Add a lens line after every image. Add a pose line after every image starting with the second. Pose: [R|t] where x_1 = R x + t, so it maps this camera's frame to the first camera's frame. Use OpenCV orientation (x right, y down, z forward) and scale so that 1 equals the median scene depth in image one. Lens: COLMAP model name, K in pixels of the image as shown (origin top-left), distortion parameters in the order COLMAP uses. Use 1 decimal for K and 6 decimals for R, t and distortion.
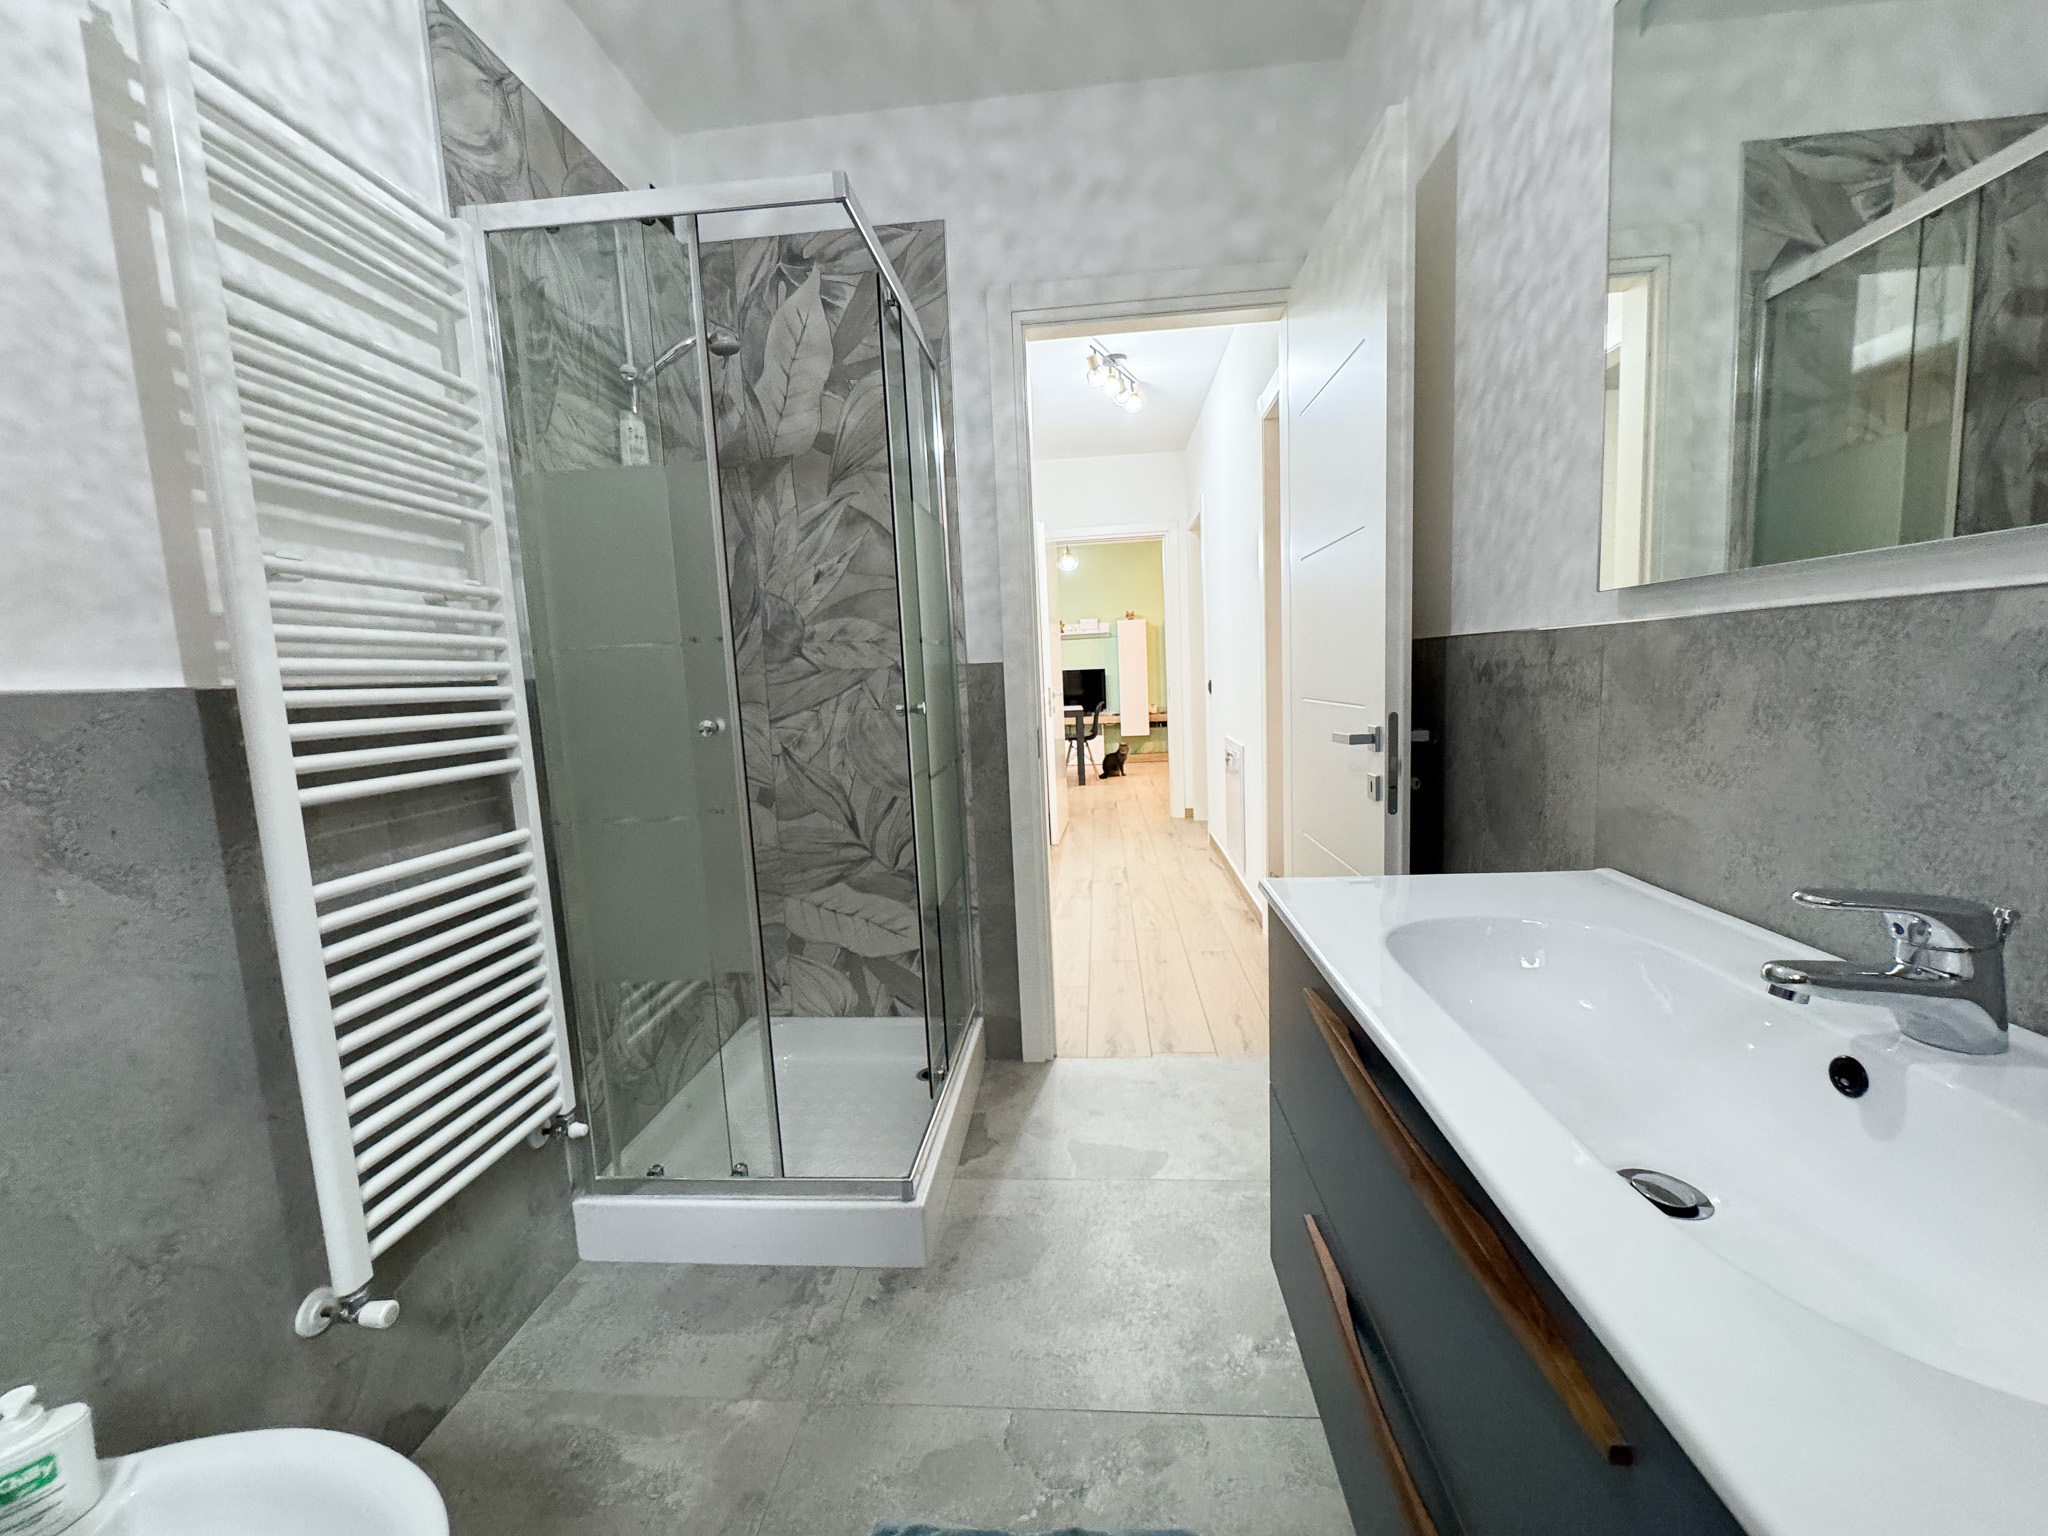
lens RADIAL K [[819.0, 0, 1023.2], [0, 819.0, 770.8], [0, 0, 1]] dist [-0.002954, 0.000283]
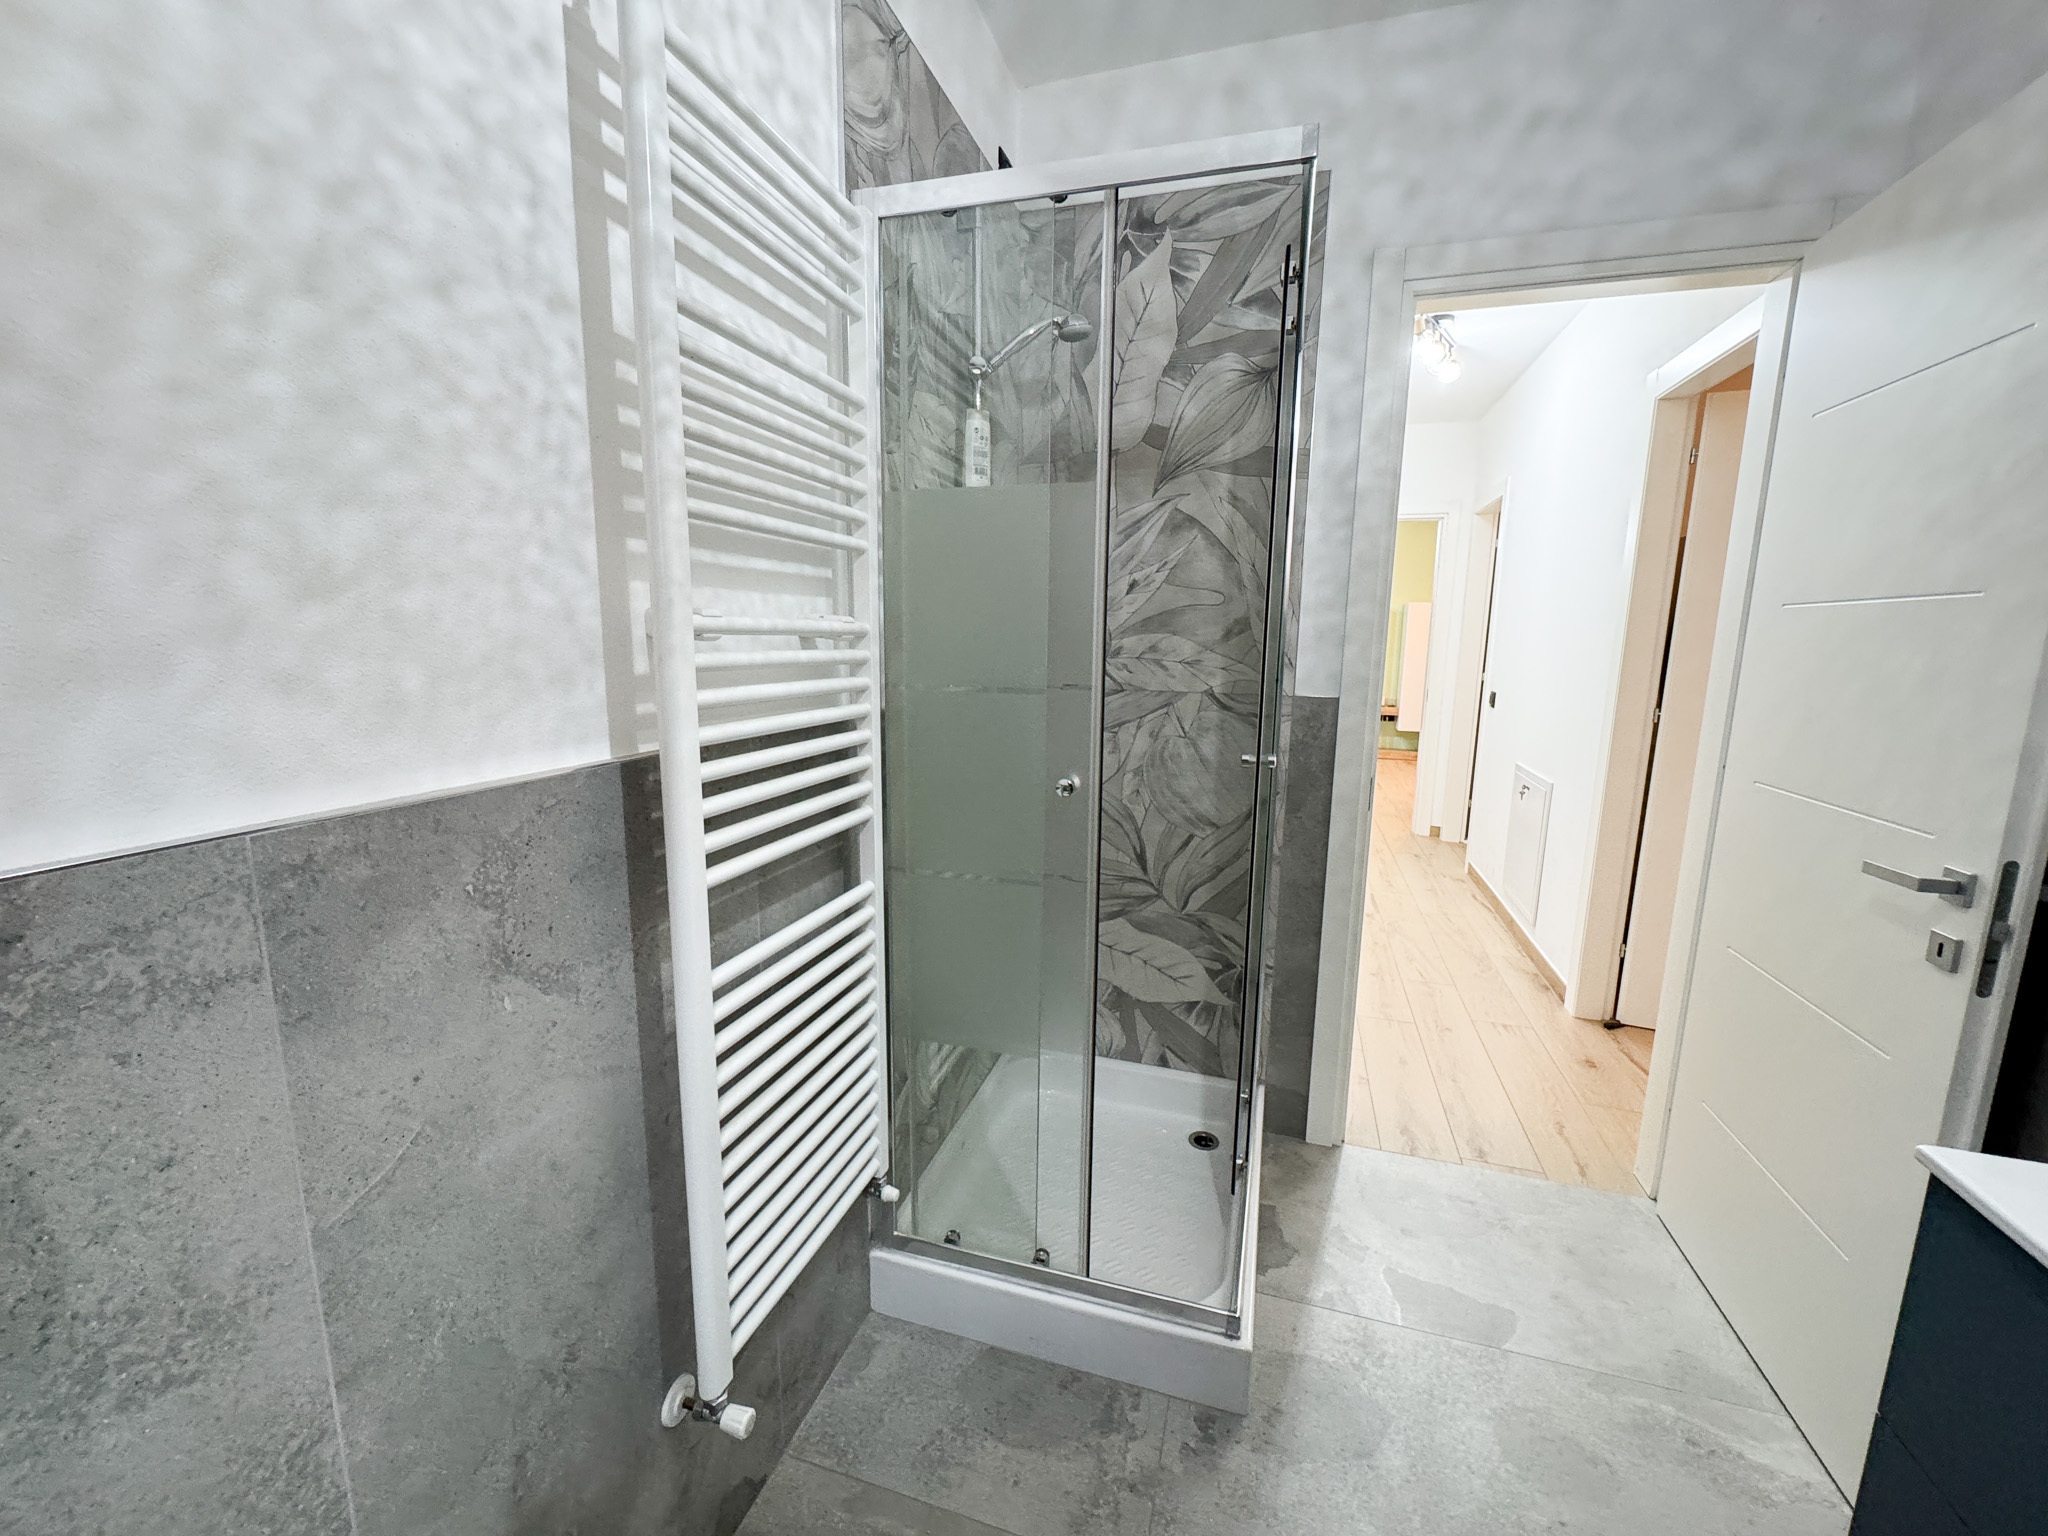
lens RADIAL K [[820.8, 0, 1027.0], [0, 820.8, 772.5], [0, 0, 1]] dist [-0.003203, -0.000199]
pose [[0.974936, 0.094410, -0.201459, -0.253971], [-0.084224, 0.994724, 0.058568, -0.119207], [0.205925, -0.040132, 0.977744, 0.129524]]
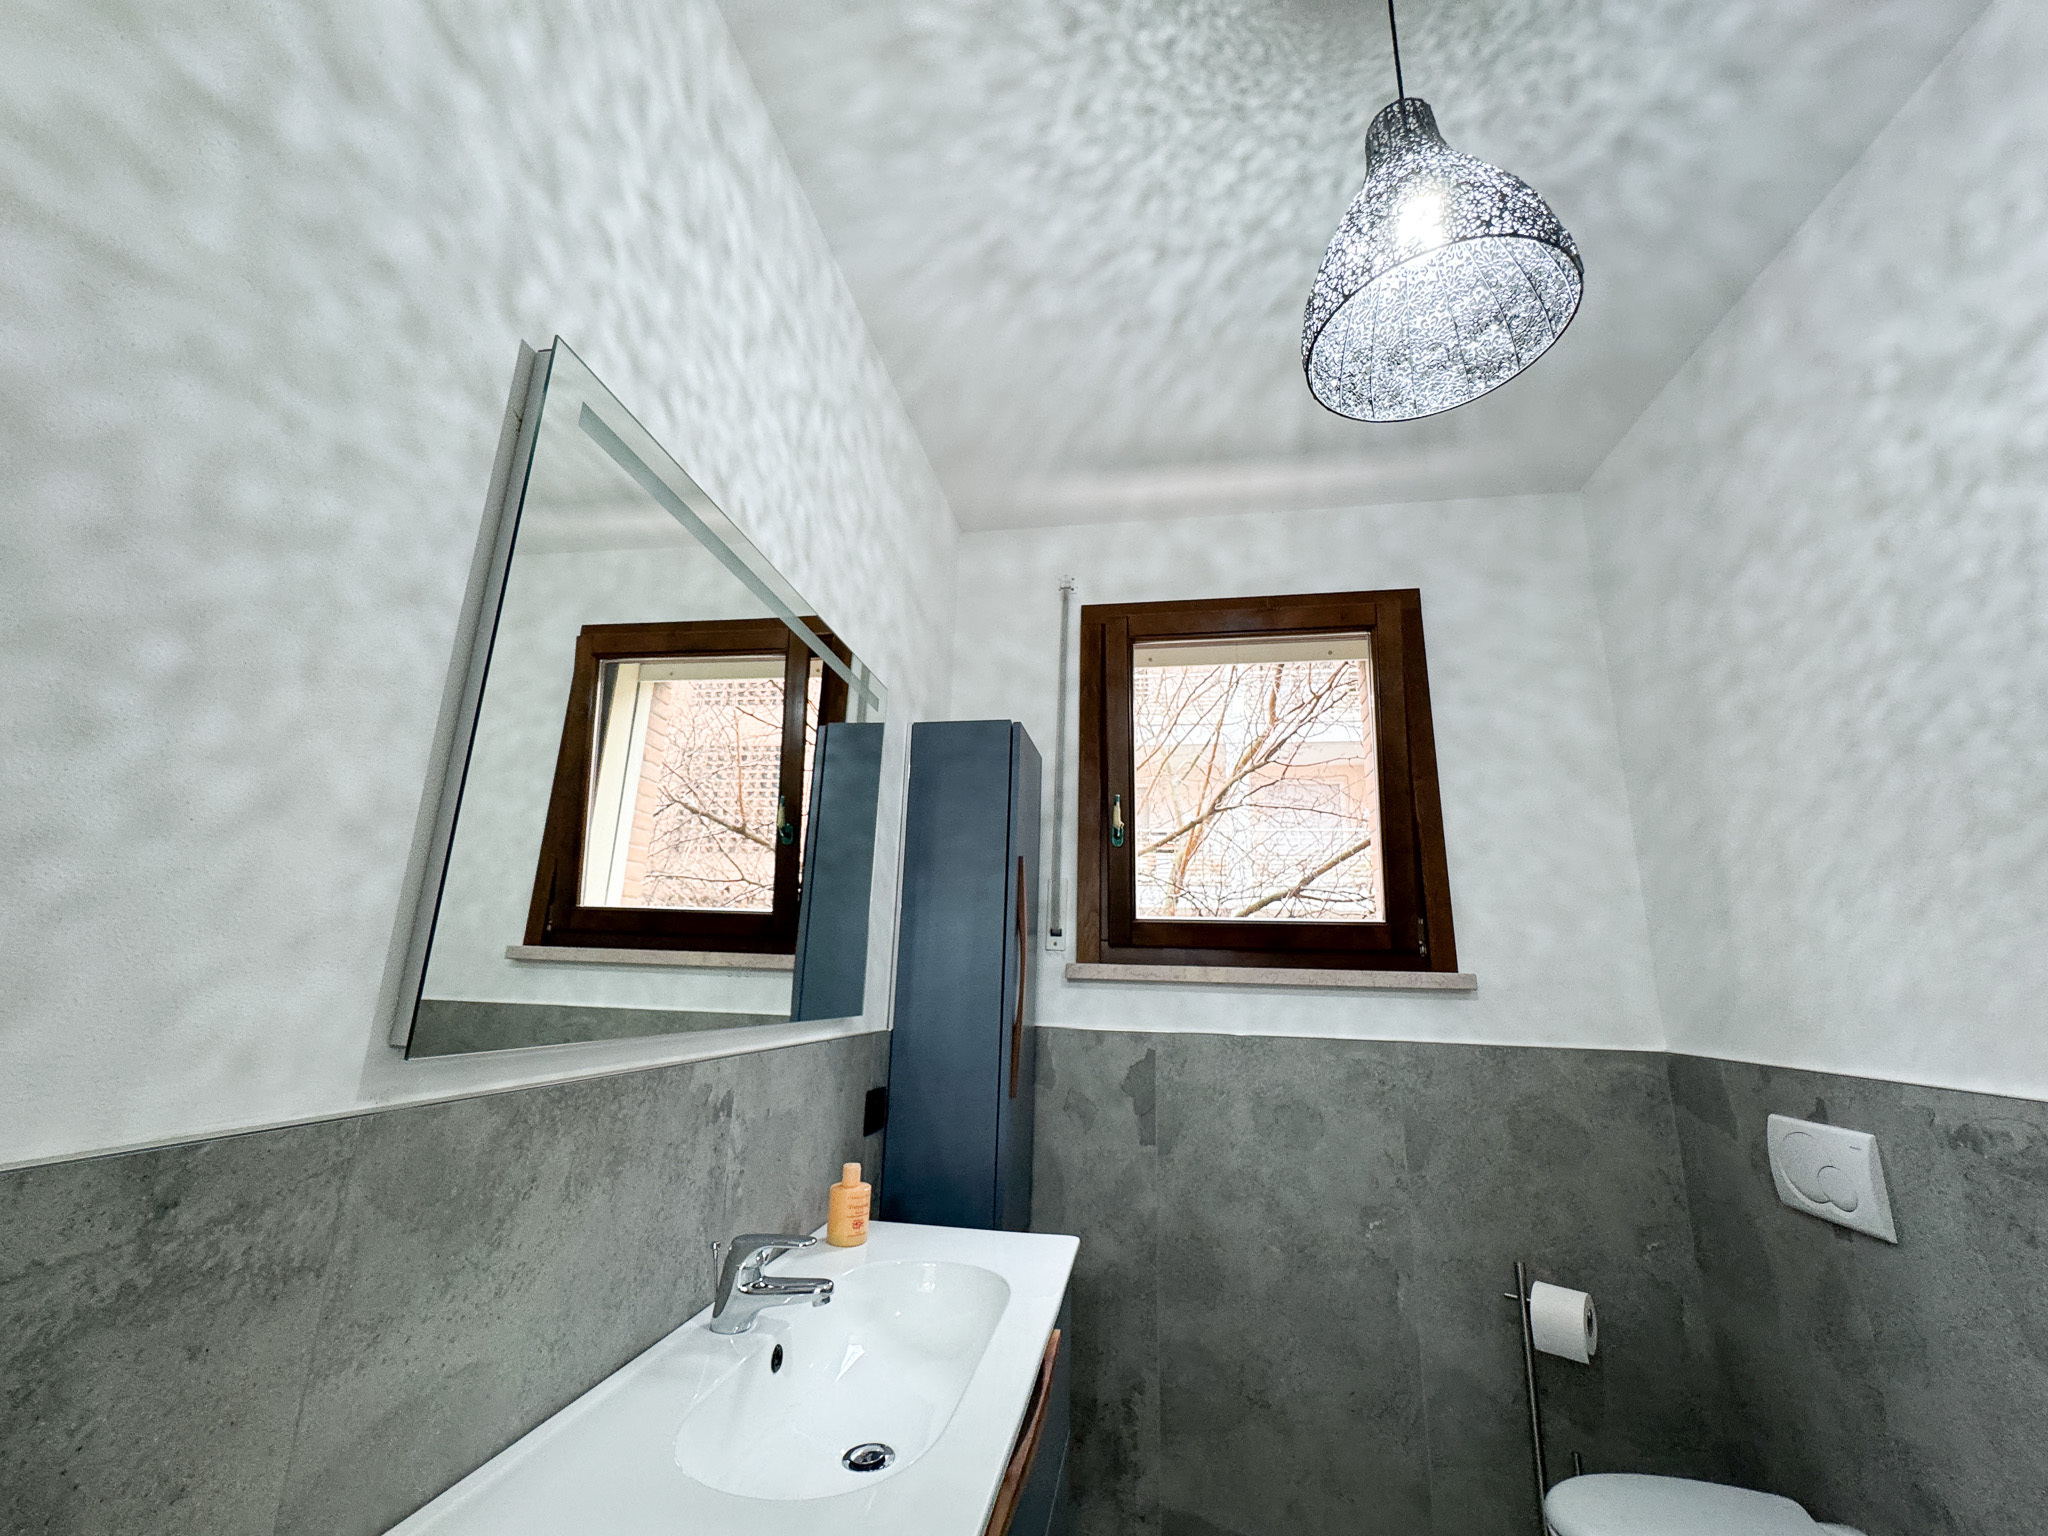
lens RADIAL K [[819.0, 0, 1023.2], [0, 819.0, 770.8], [0, 0, 1]] dist [-0.002954, 0.000283]
pose [[-0.996965, 0.035664, 0.069199, 0.134523], [0.025901, 0.990208, -0.137178, -0.237334], [-0.073414, -0.134969, -0.988126, 1.128109]]
